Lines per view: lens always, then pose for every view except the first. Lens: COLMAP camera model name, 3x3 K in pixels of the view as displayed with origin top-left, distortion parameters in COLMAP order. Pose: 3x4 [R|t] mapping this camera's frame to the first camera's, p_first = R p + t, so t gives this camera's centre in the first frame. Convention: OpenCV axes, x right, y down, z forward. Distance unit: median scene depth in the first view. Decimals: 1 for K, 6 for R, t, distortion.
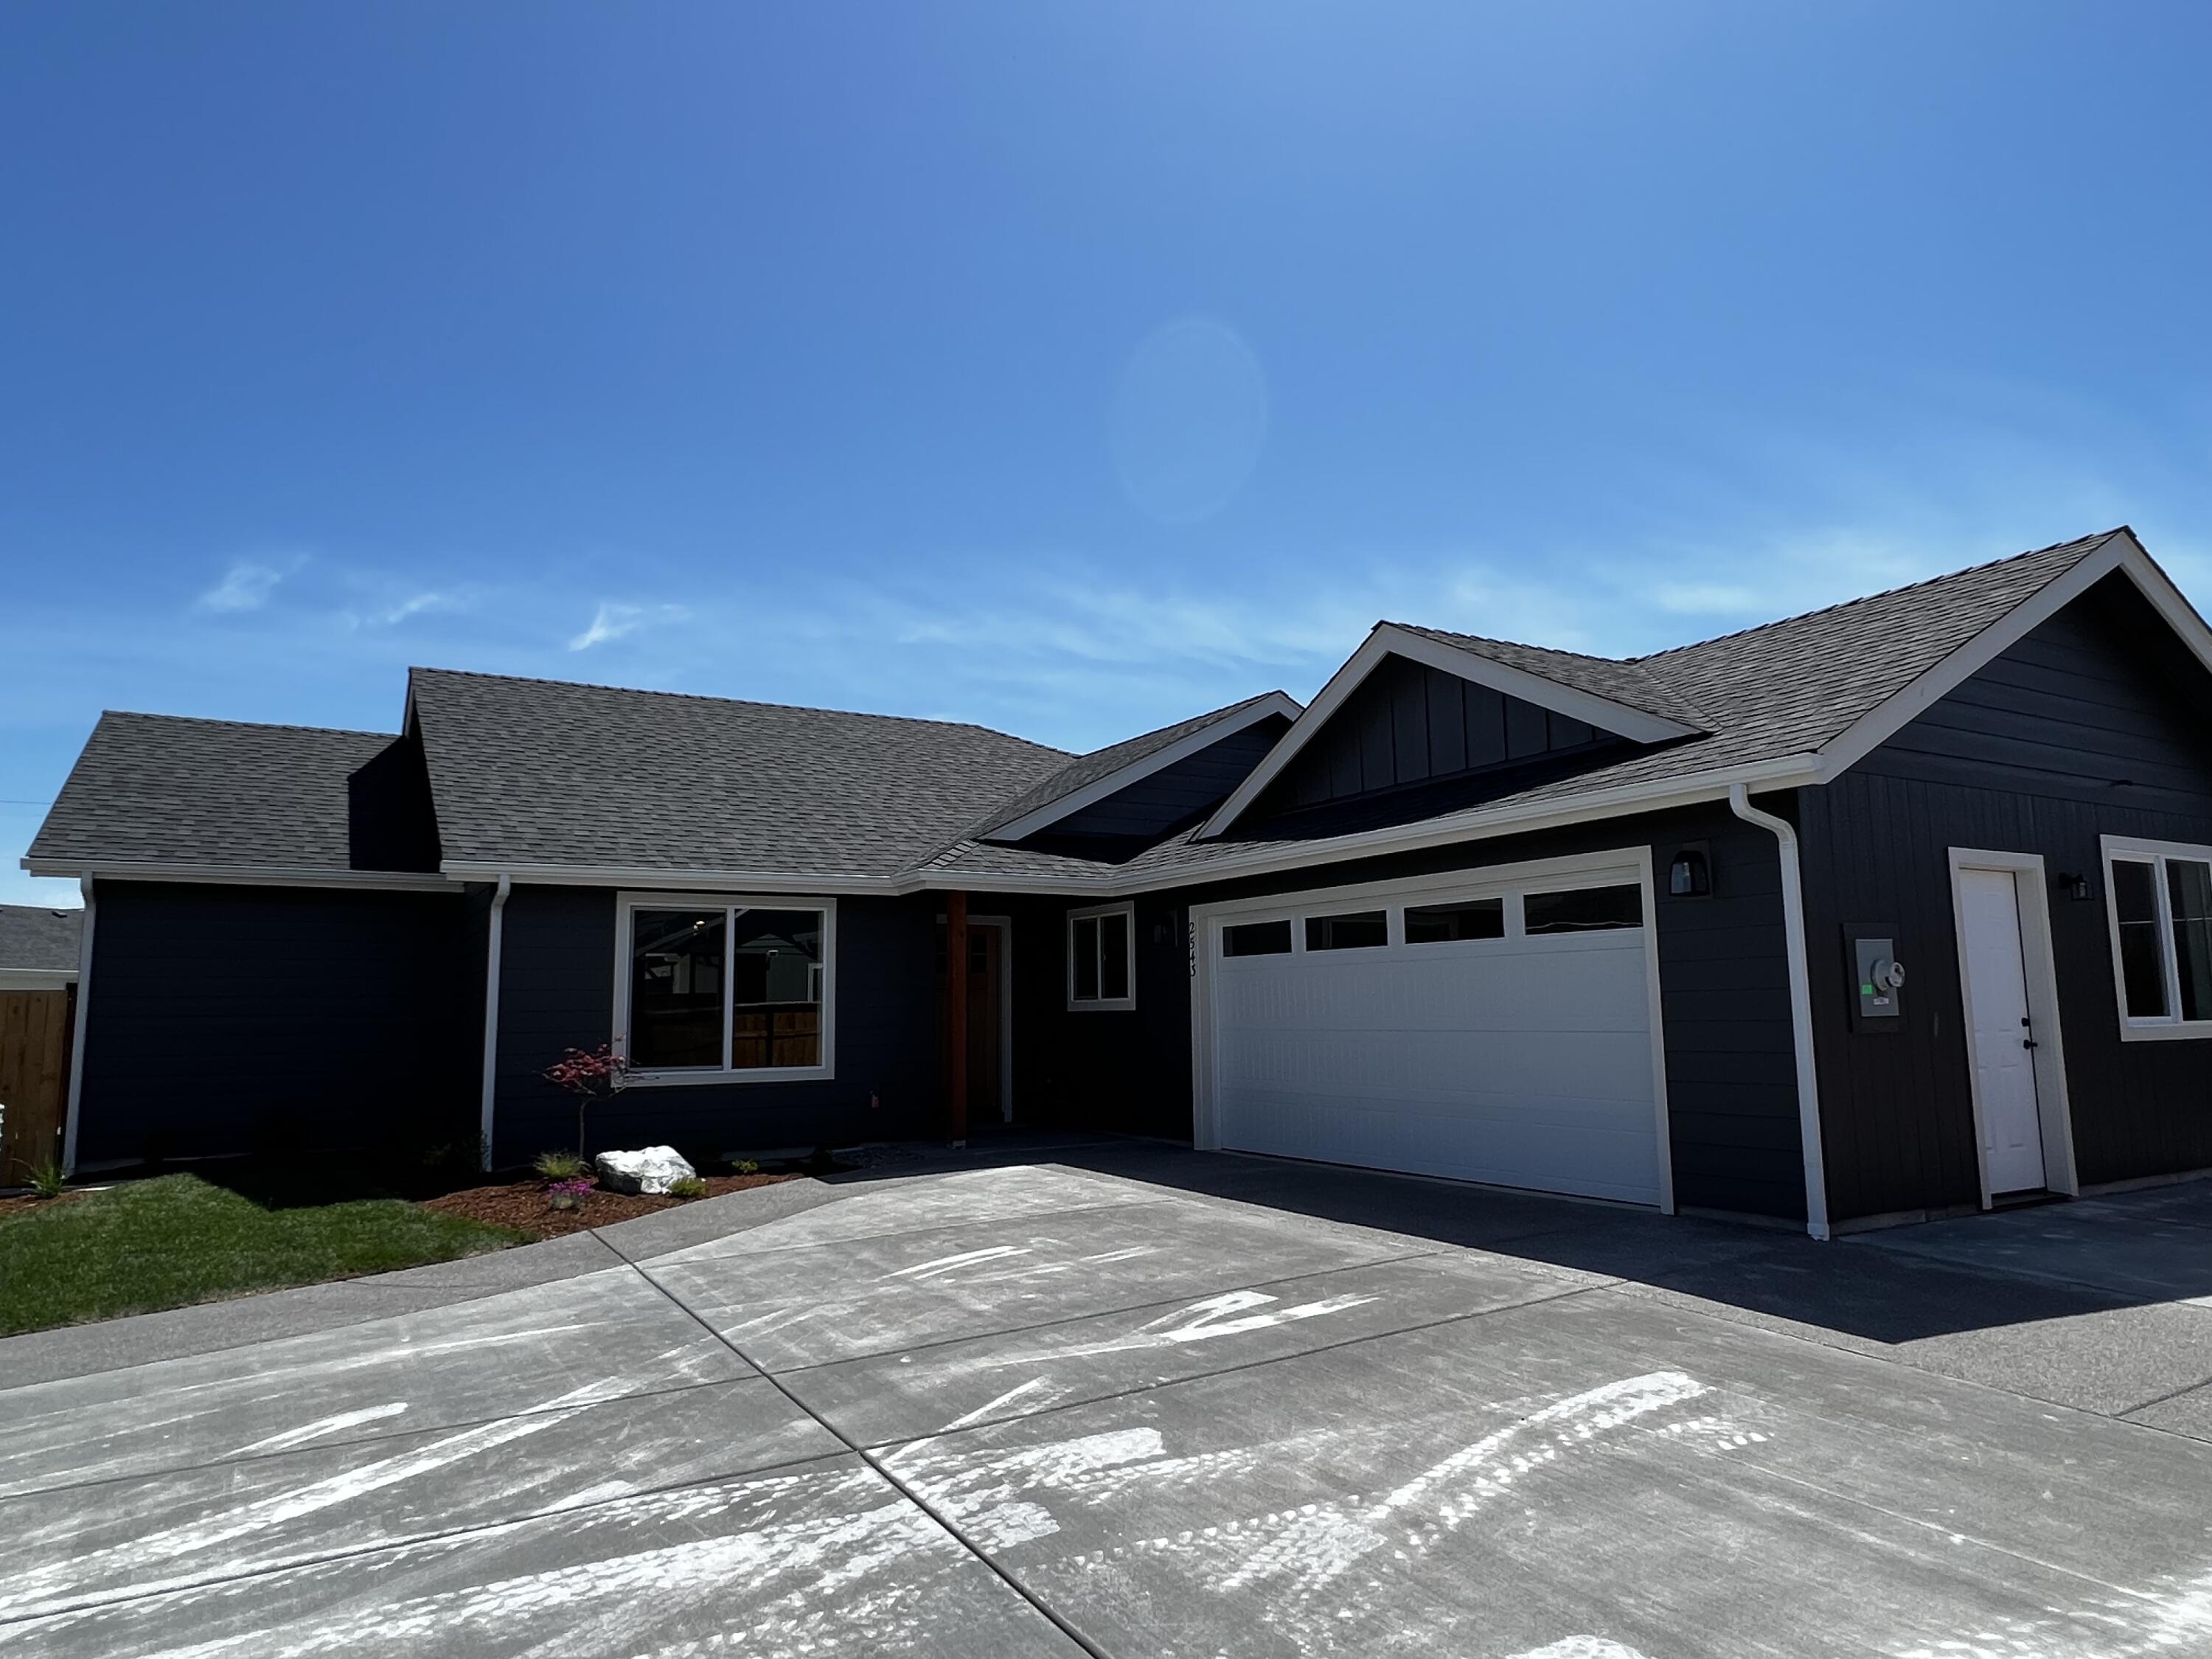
lens RADIAL K [[1352.6, 0, 1111.0], [0, 1352.6, 833.4], [0, 0, 1]] dist [-0.007458, -0.001715]
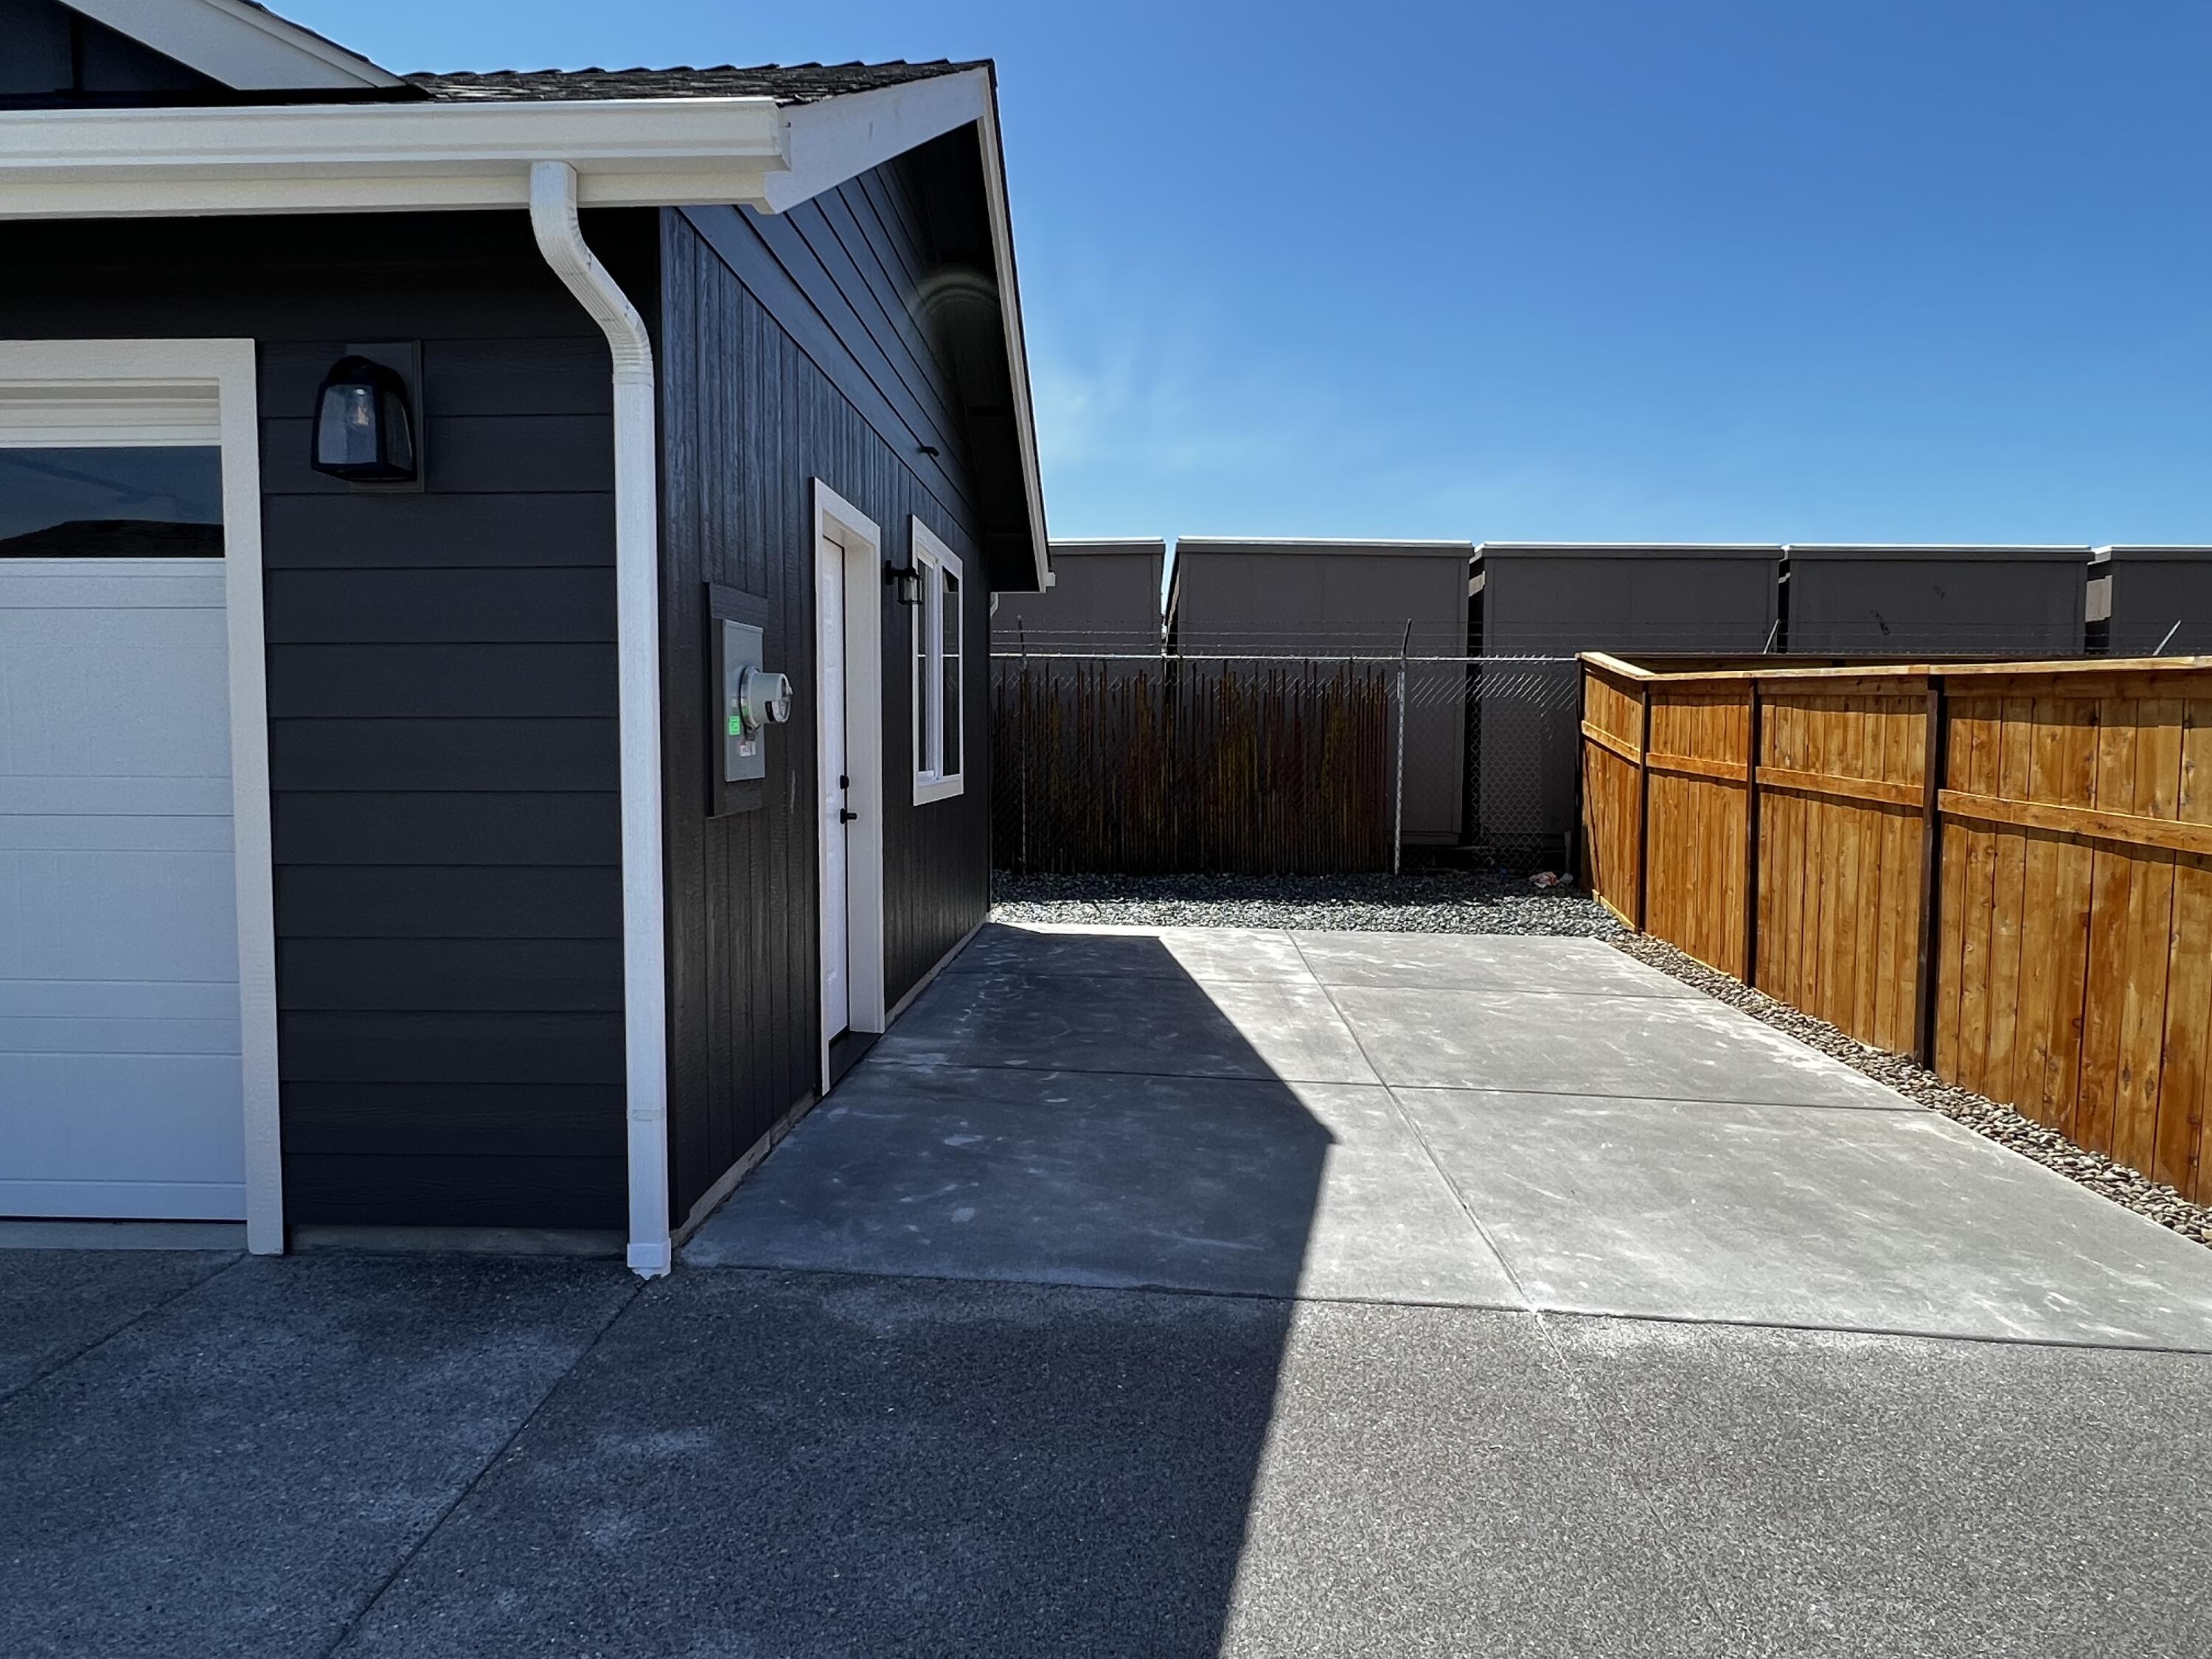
lens RADIAL K [[1352.6, 0, 1061.8], [0, 1352.6, 833.2], [0, 0, 1]] dist [-0.007458, -0.001715]
pose [[0.541218, -0.045196, 0.839667, 0.190161], [-0.116402, 0.984914, 0.128043, 0.068913], [-0.832787, -0.167038, 0.527792, 0.566341]]
